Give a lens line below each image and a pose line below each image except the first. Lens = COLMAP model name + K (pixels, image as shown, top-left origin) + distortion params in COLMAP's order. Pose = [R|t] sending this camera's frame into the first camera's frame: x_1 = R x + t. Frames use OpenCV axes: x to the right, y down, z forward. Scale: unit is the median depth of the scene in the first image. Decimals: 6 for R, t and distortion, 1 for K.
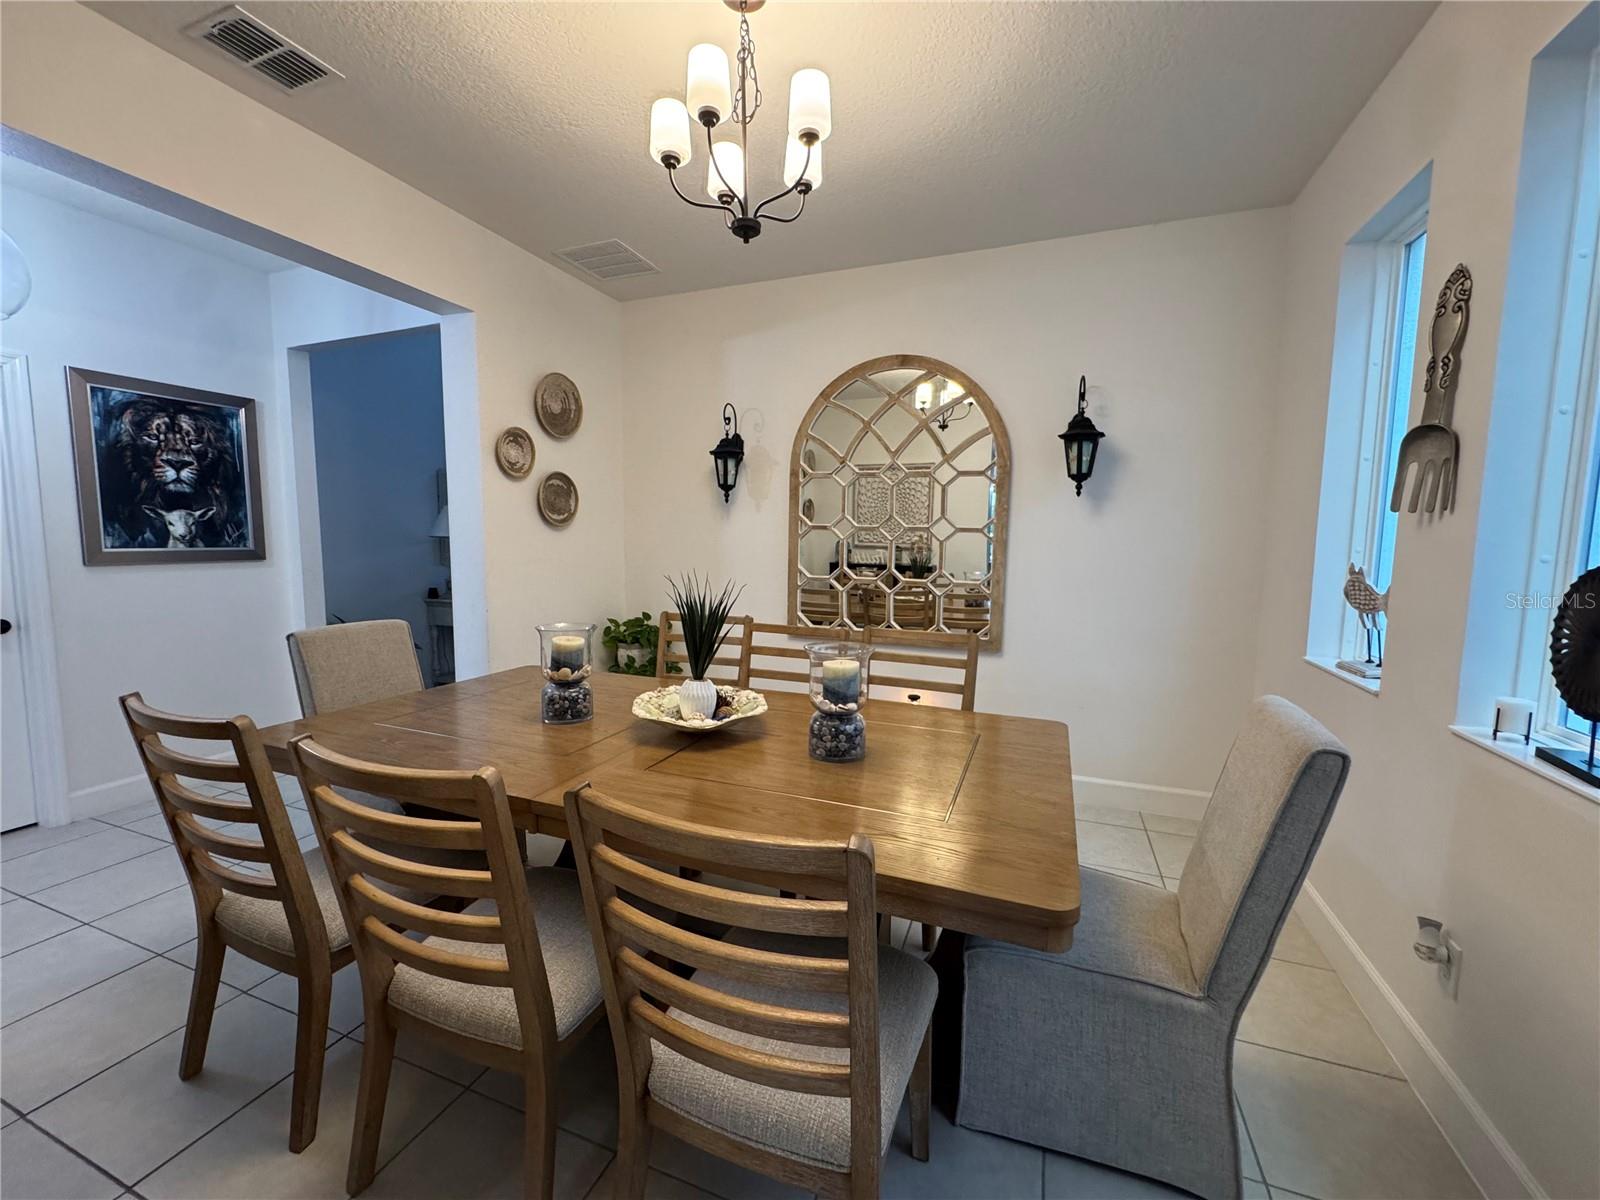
lens RADIAL K [[637.4, 0, 800.0], [0, 637.4, 600.0], [0, 0, 1]] dist [-0.001309, 0.000324]
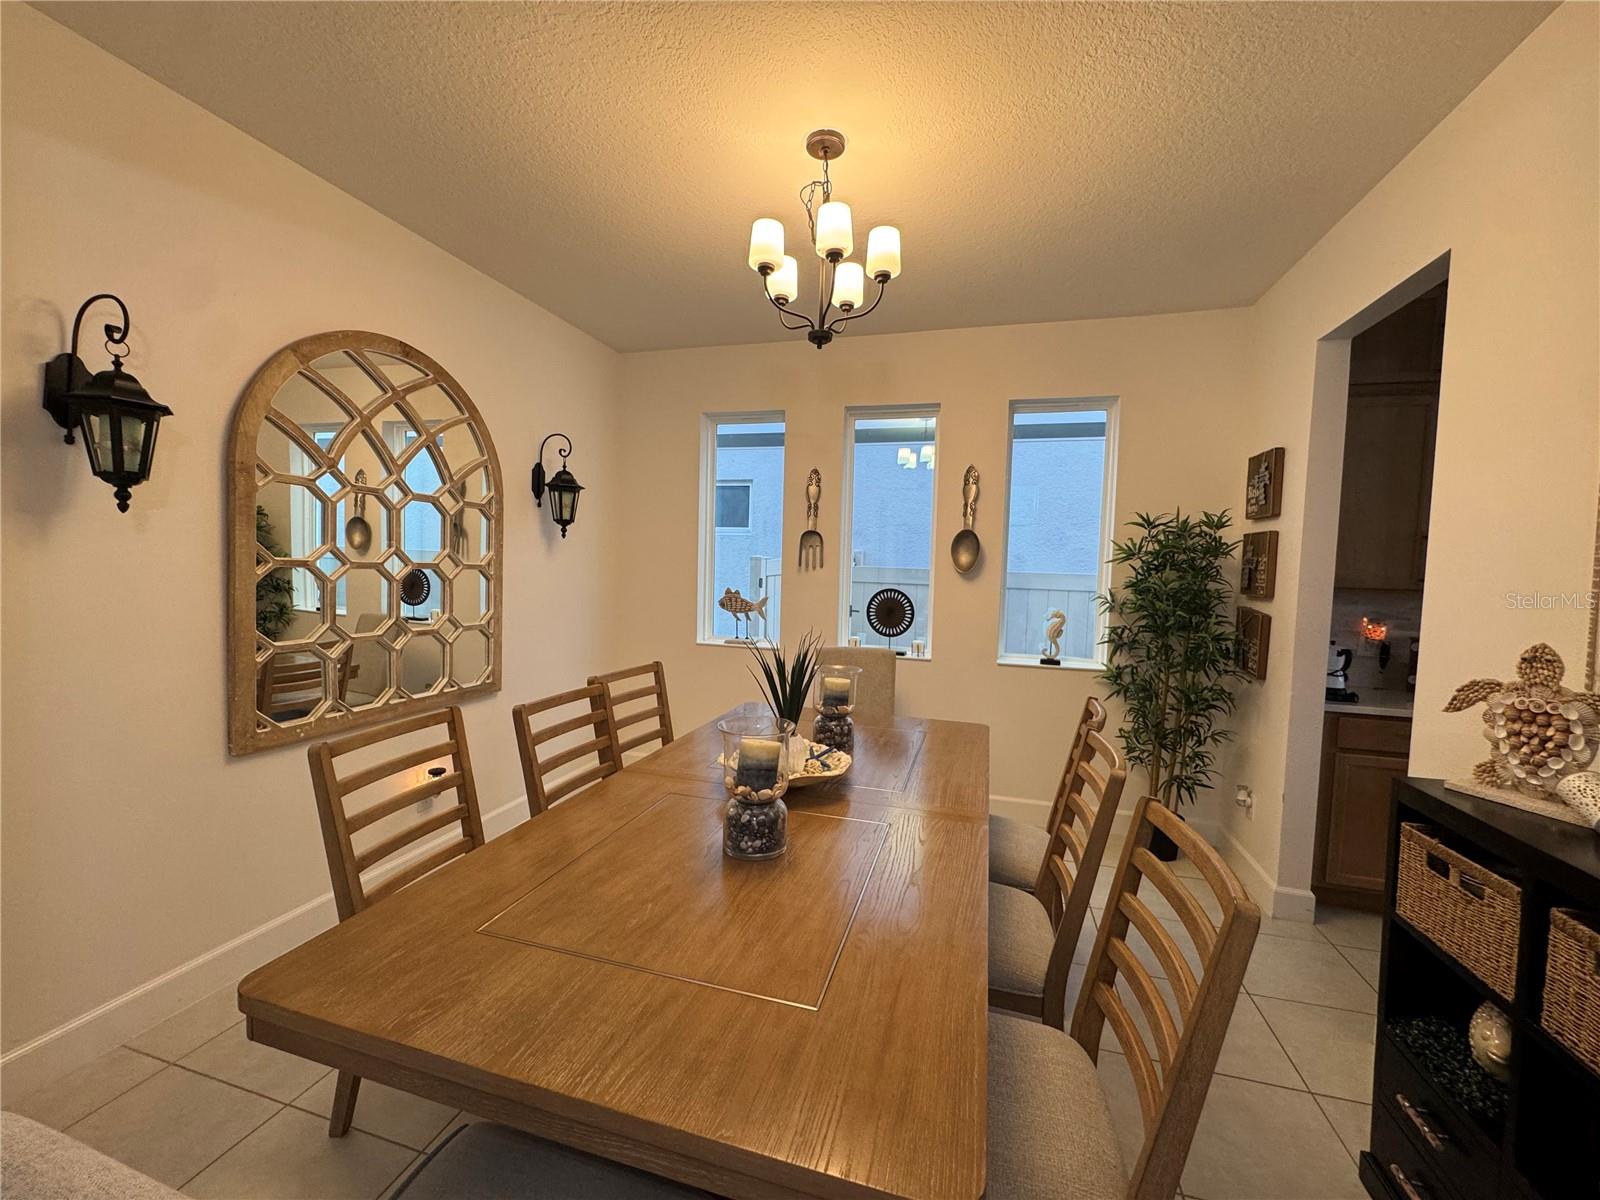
lens RADIAL K [[637.4, 0, 800.0], [0, 637.4, 600.0], [0, 0, 1]] dist [-0.001309, 0.000324]
pose [[-0.092297, -0.060448, 0.993895, -0.751020], [0.078350, 0.994620, 0.067768, -0.093548], [-0.992644, 0.084127, -0.087065, 0.671075]]
